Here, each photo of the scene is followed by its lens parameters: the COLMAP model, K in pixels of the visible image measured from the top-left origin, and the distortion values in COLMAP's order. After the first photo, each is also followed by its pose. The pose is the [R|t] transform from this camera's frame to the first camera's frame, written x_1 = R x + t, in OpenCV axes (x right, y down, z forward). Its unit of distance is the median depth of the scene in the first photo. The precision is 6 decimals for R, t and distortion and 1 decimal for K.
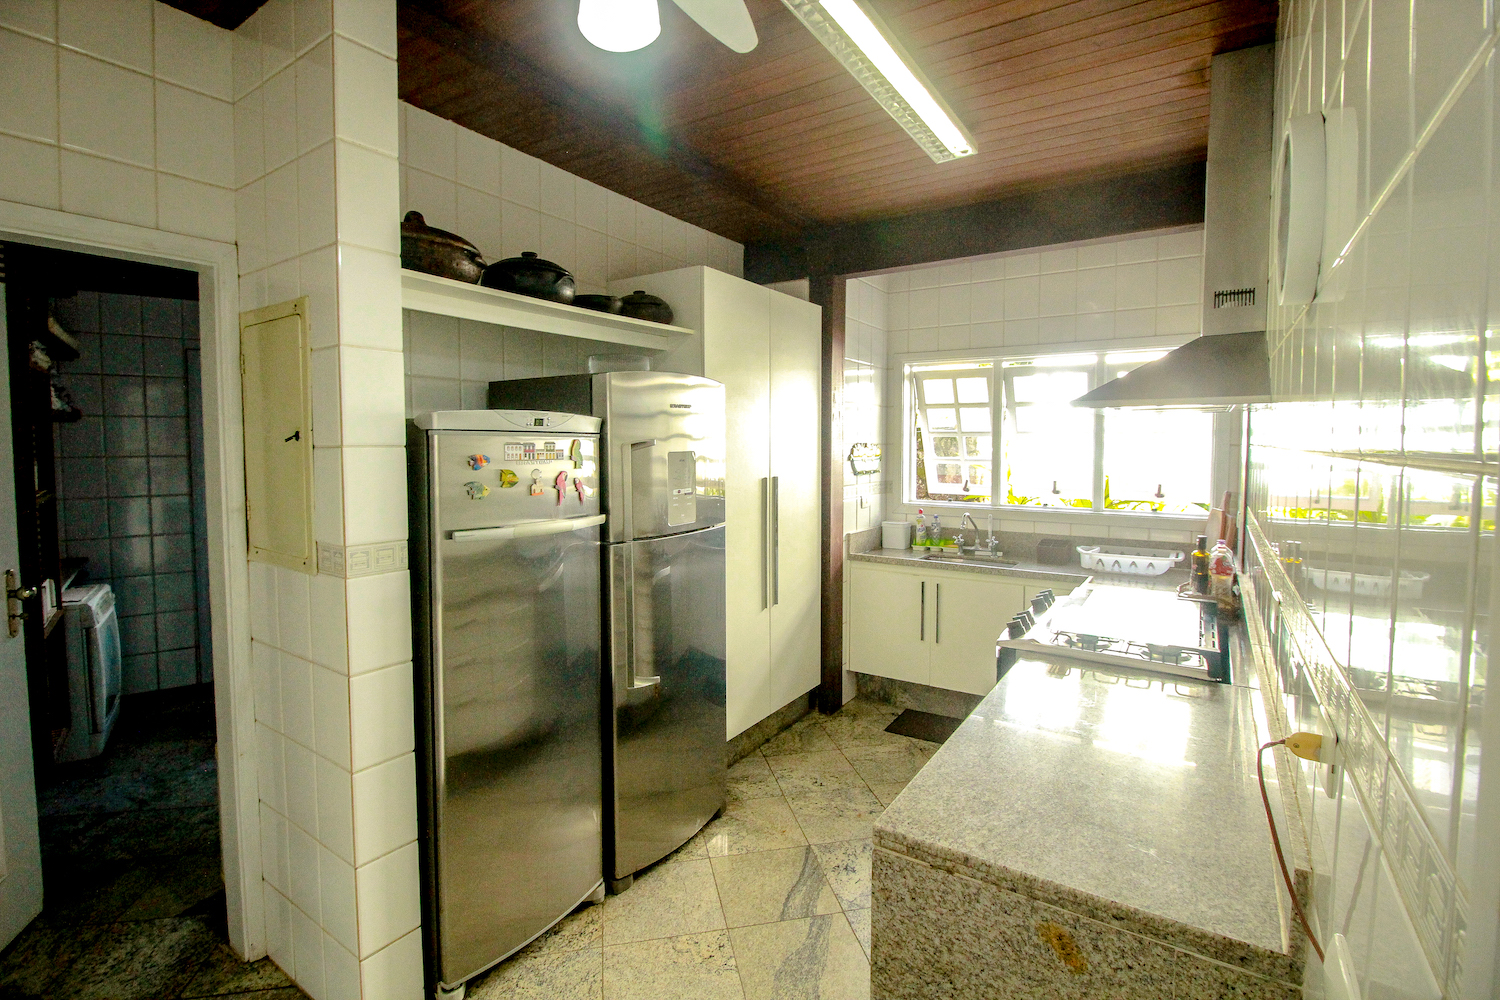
lens RADIAL K [[696.3, 0, 751.9], [0, 696.3, 484.2], [0, 0, 1]] dist [-0.001228, -0.011627]
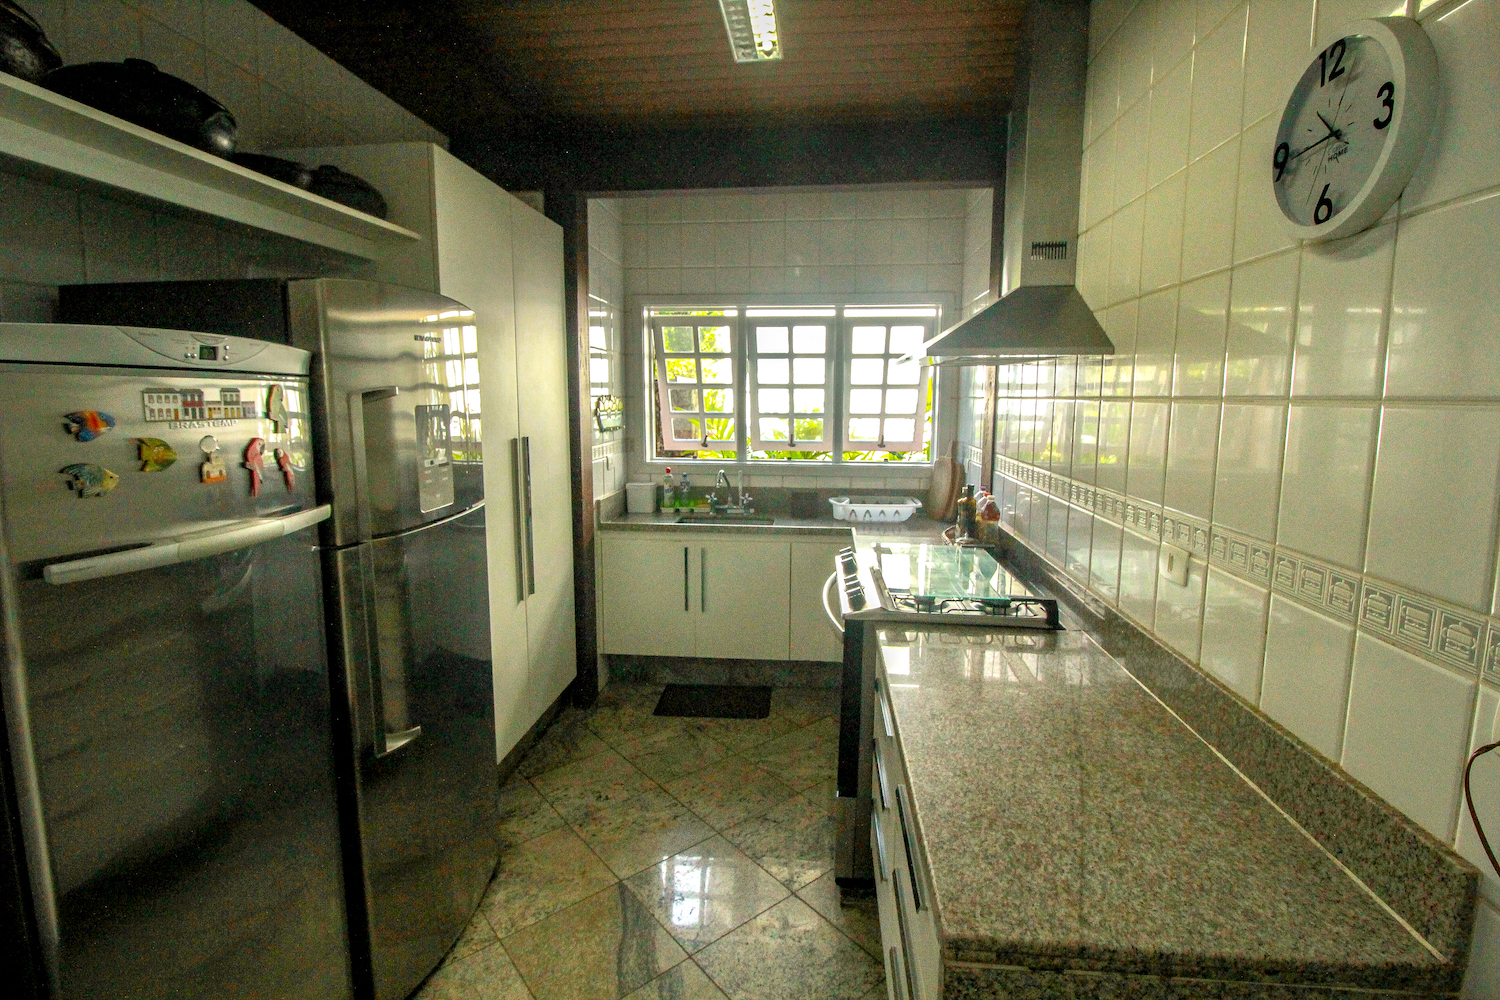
lens RADIAL K [[696.3, 0, 751.9], [0, 696.3, 484.2], [0, 0, 1]] dist [-0.001228, -0.011627]
pose [[0.888356, -0.054235, 0.455941, -0.131610], [0.024594, 0.997194, 0.070700, -0.008529], [-0.458496, -0.051593, 0.887198, 0.218030]]
